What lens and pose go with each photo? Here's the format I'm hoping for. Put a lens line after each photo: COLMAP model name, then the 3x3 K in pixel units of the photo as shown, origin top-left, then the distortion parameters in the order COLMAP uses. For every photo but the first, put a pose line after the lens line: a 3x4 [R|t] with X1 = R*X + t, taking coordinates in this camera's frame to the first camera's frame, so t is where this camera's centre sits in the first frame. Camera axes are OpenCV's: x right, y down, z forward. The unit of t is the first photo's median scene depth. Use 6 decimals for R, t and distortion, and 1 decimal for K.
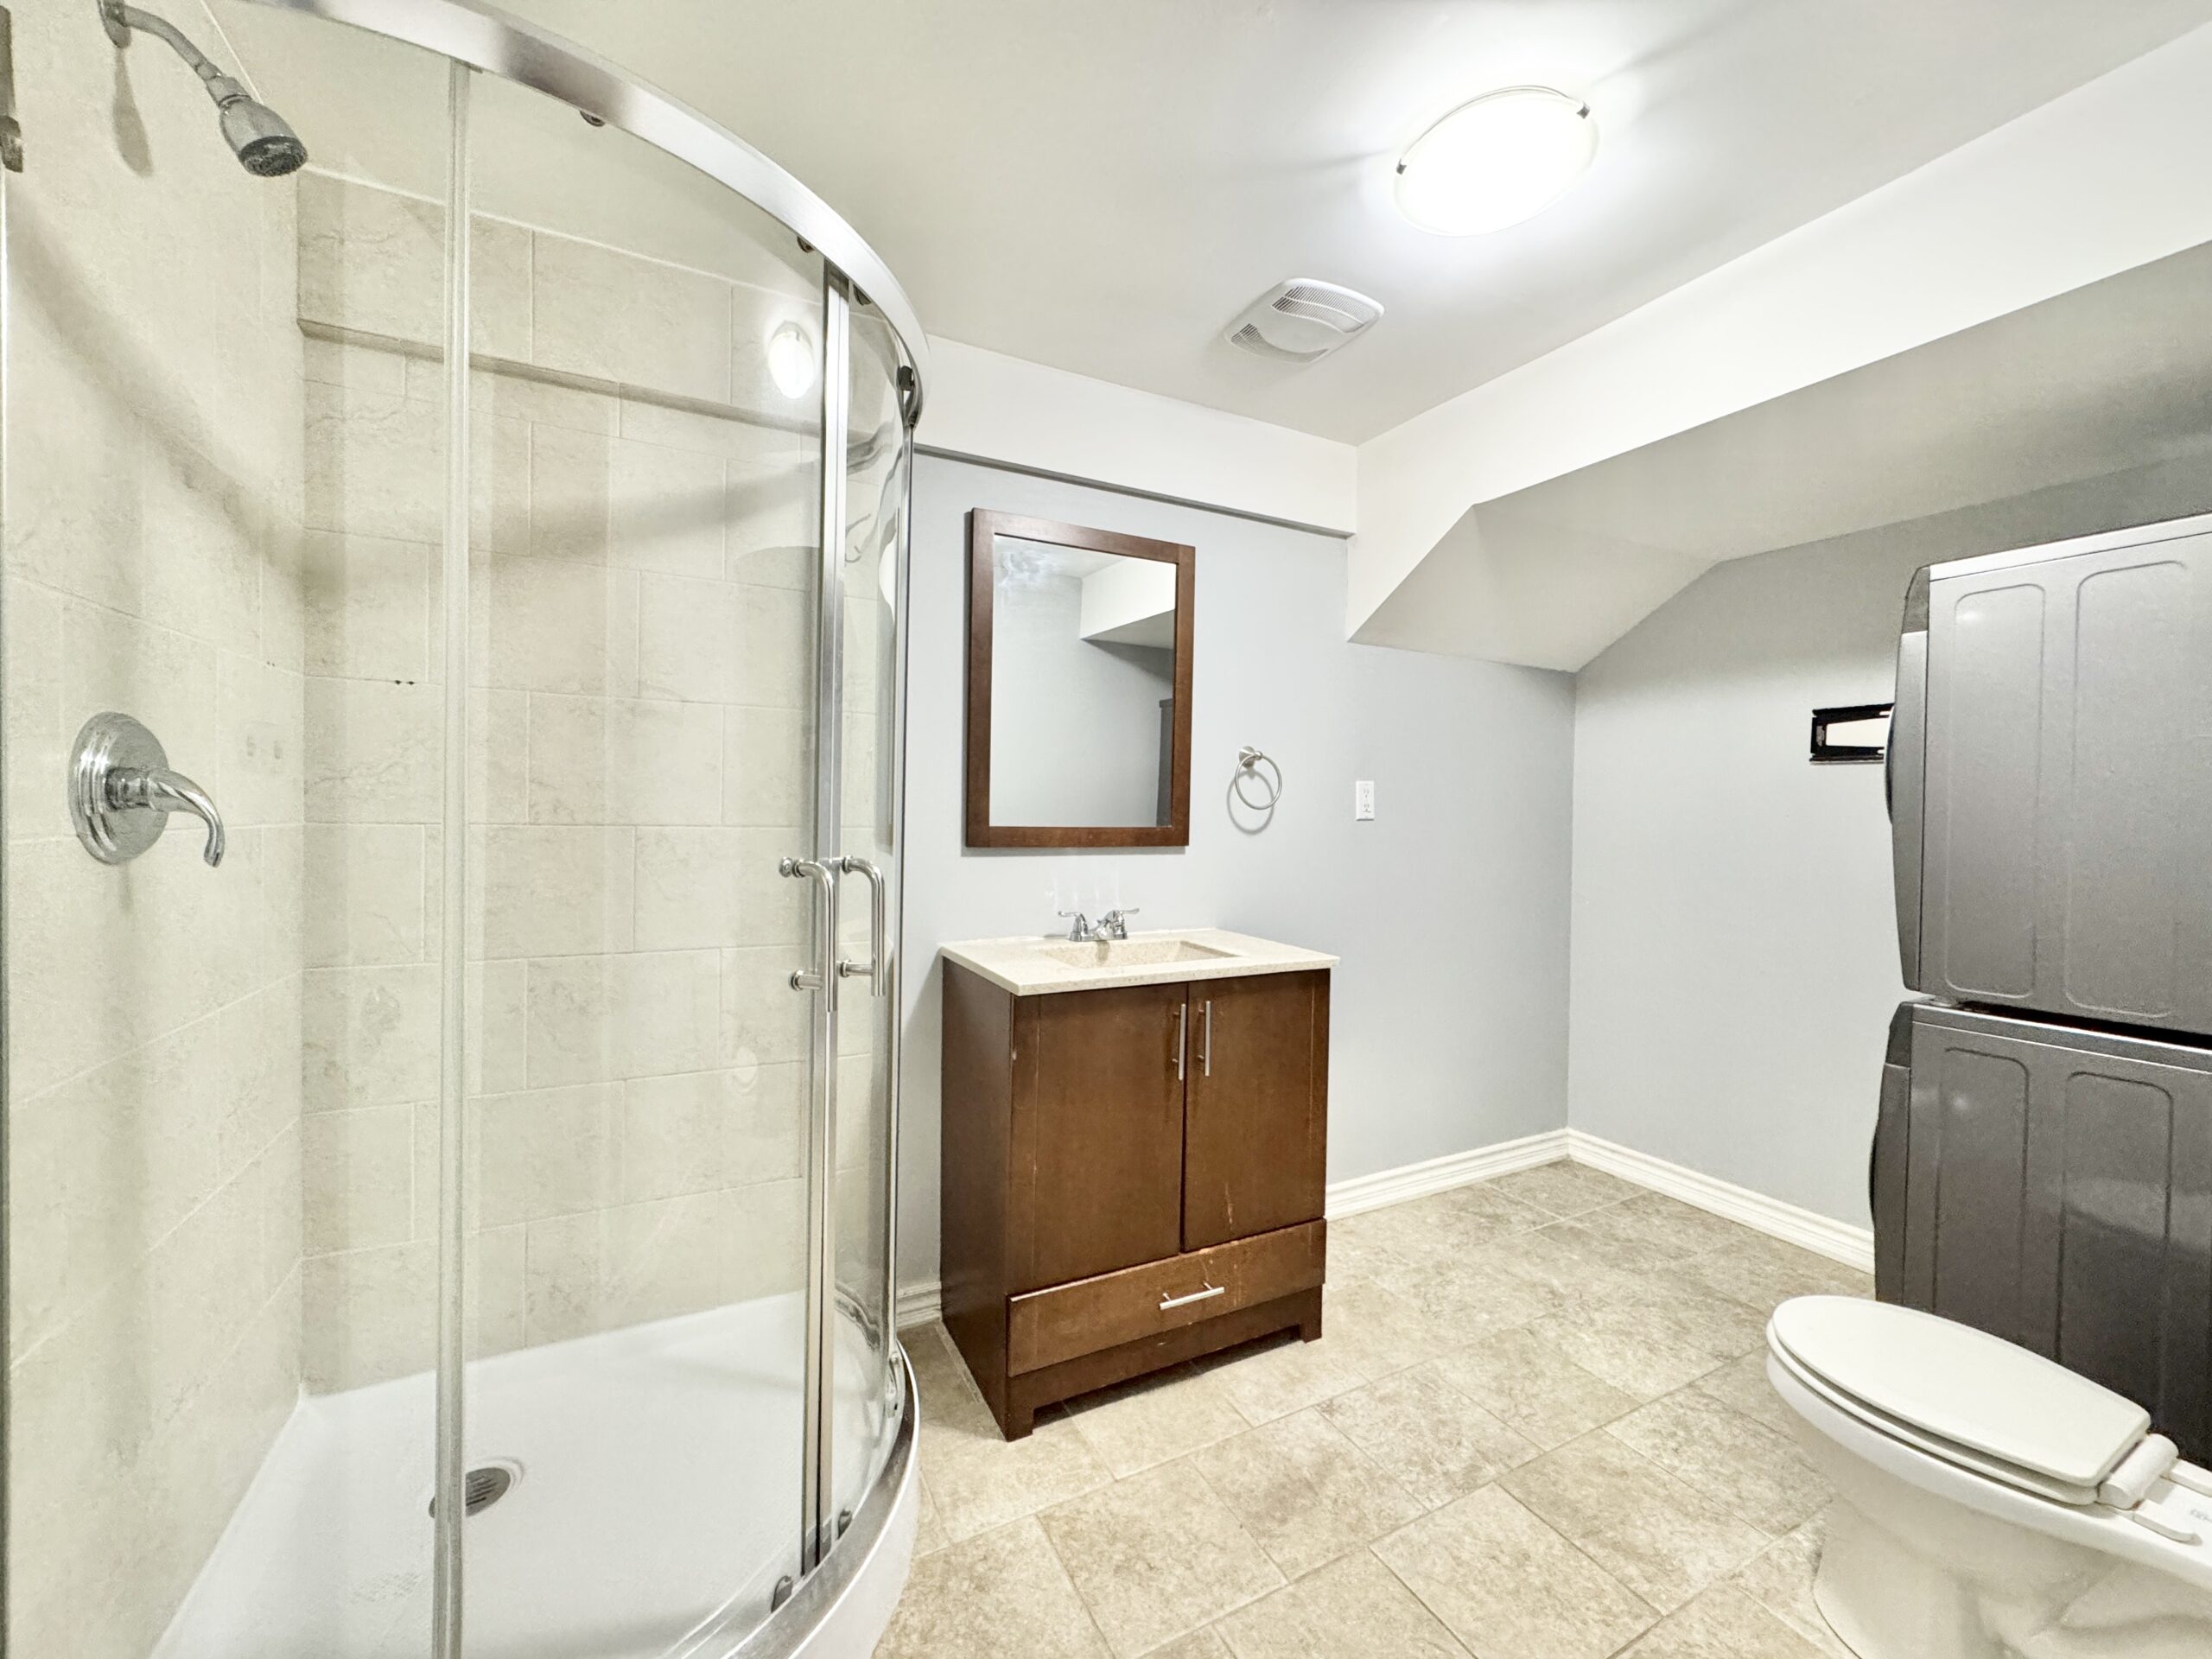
lens RADIAL K [[874.6, 0, 1108.4], [0, 874.6, 817.5], [0, 0, 1]] dist [-0.000844, 0.000208]
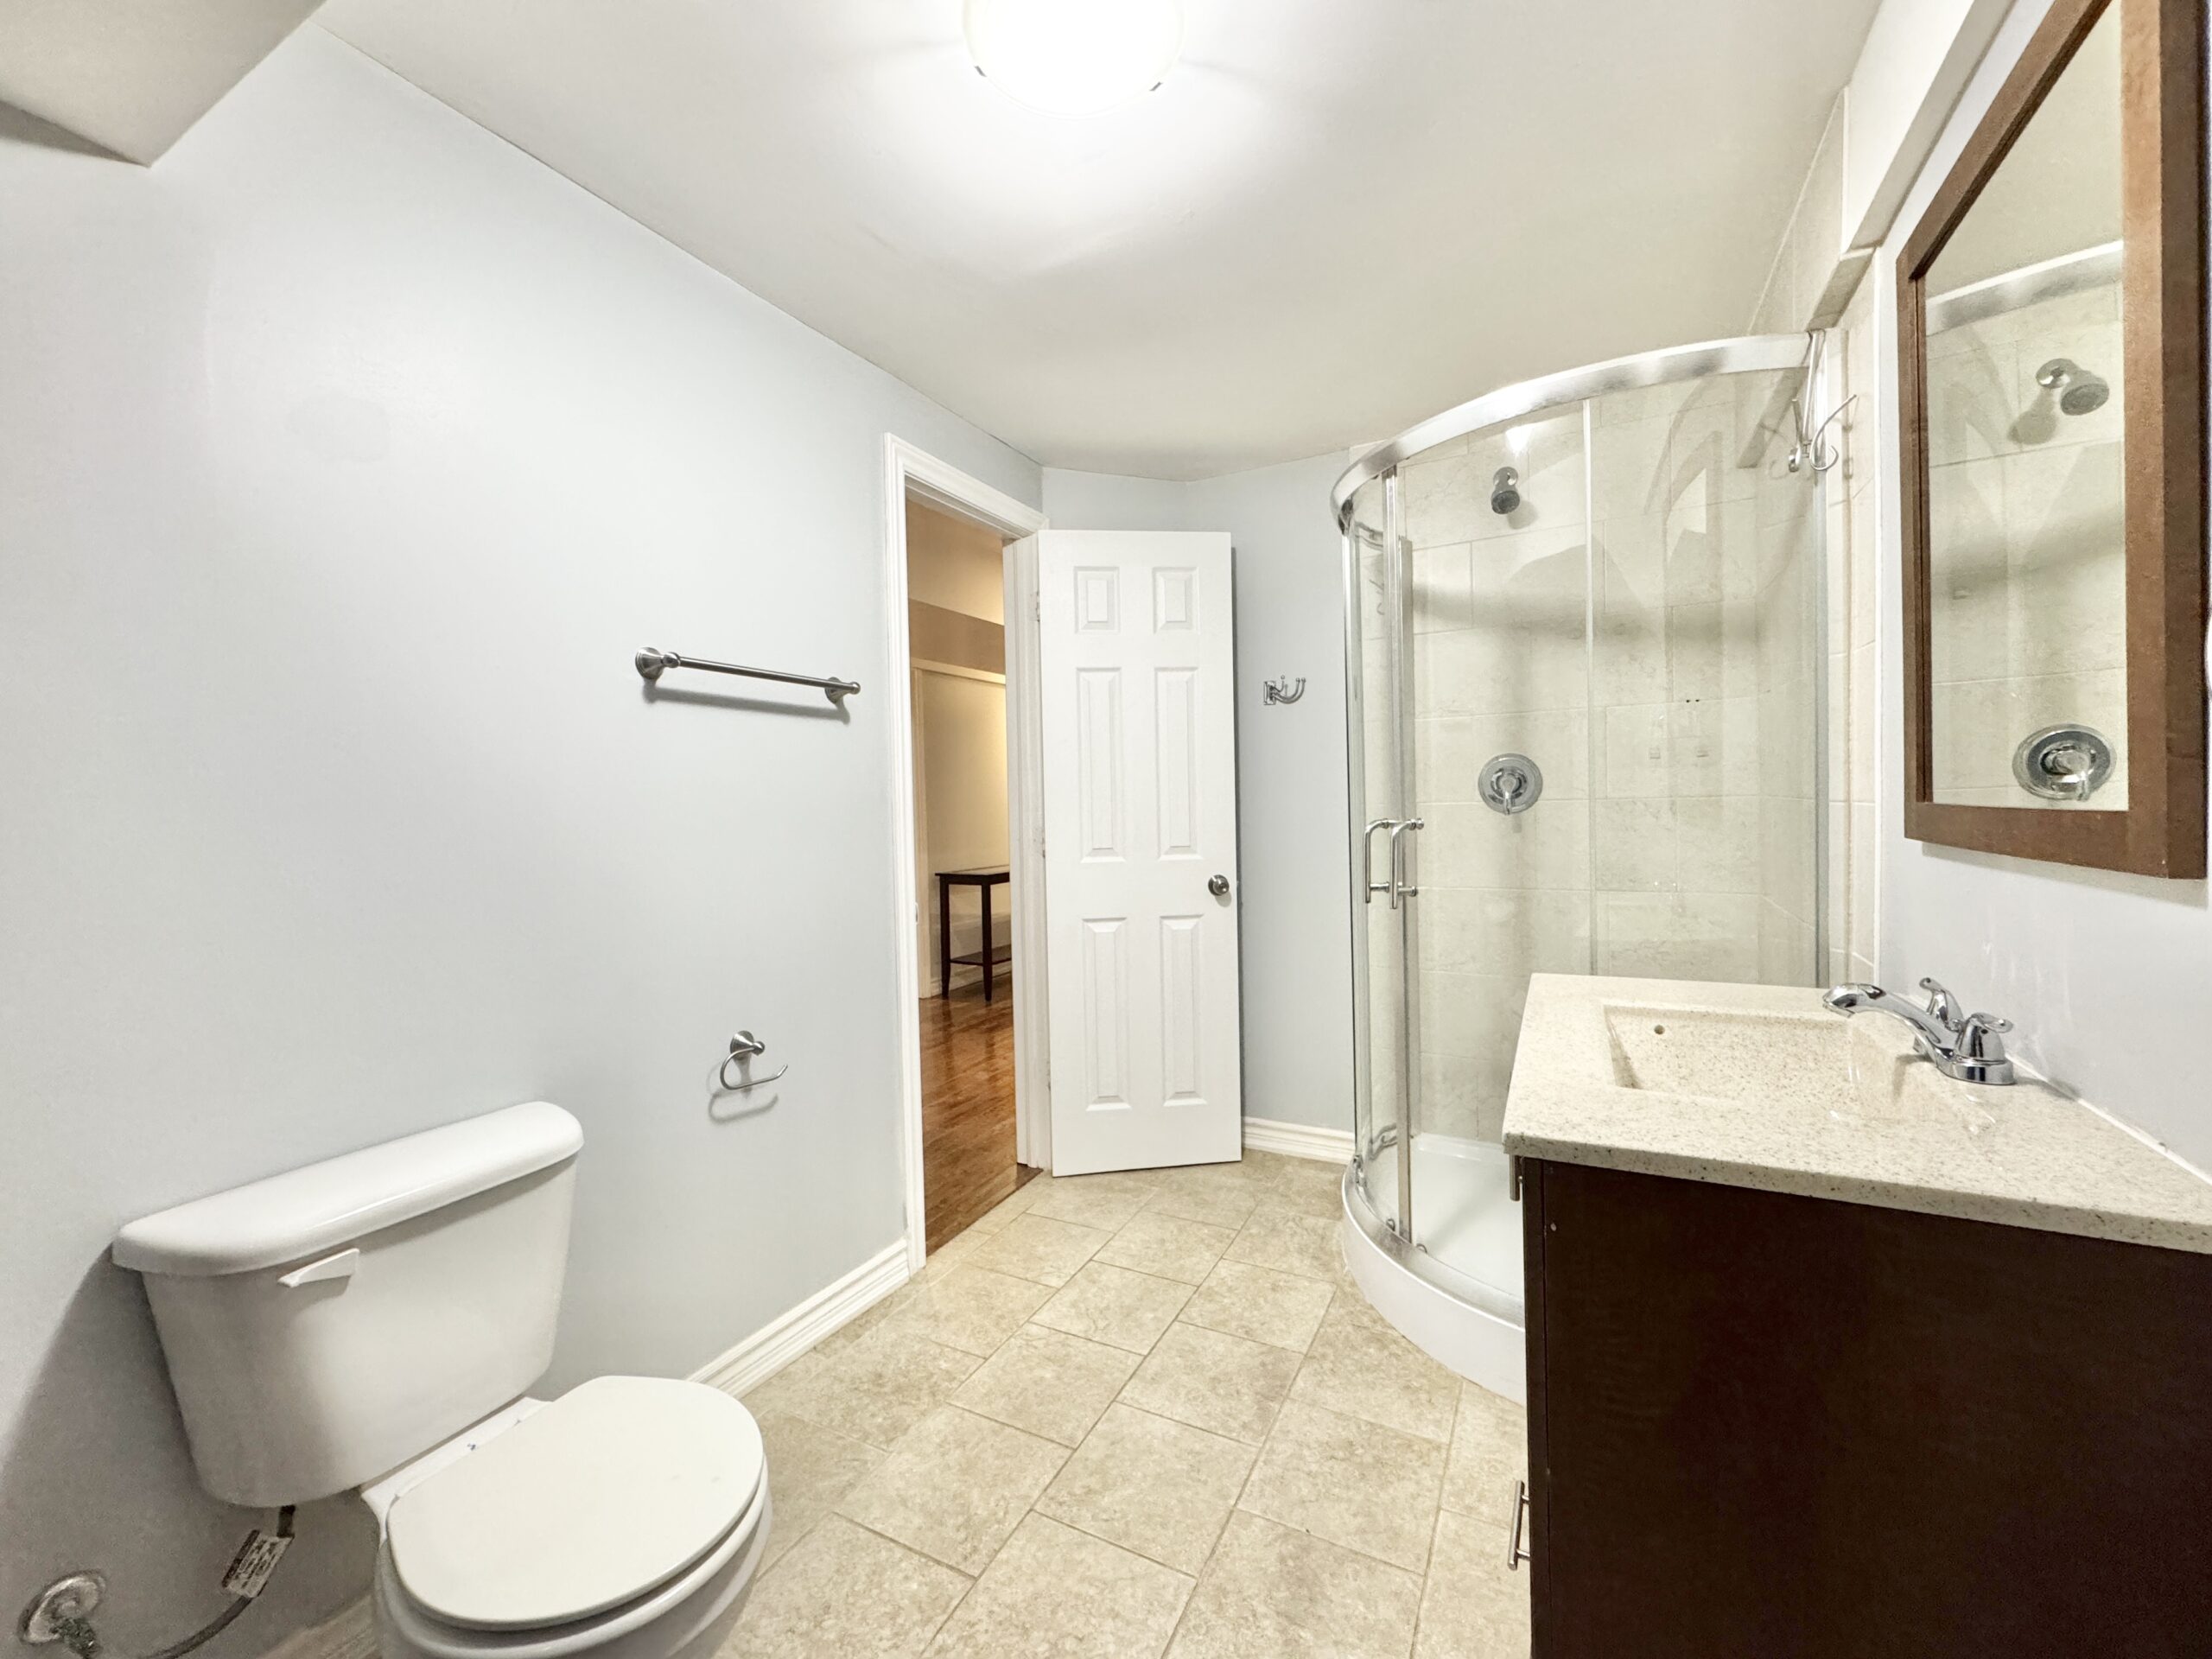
lens RADIAL K [[874.6, 0, 1108.4], [0, 874.6, 817.5], [0, 0, 1]] dist [-0.000844, 0.000208]
pose [[-0.819775, 0.017292, -0.572425, 0.915459], [0.009515, 0.999817, 0.016577, 0.009010], [0.572607, 0.008143, -0.819790, 1.745699]]
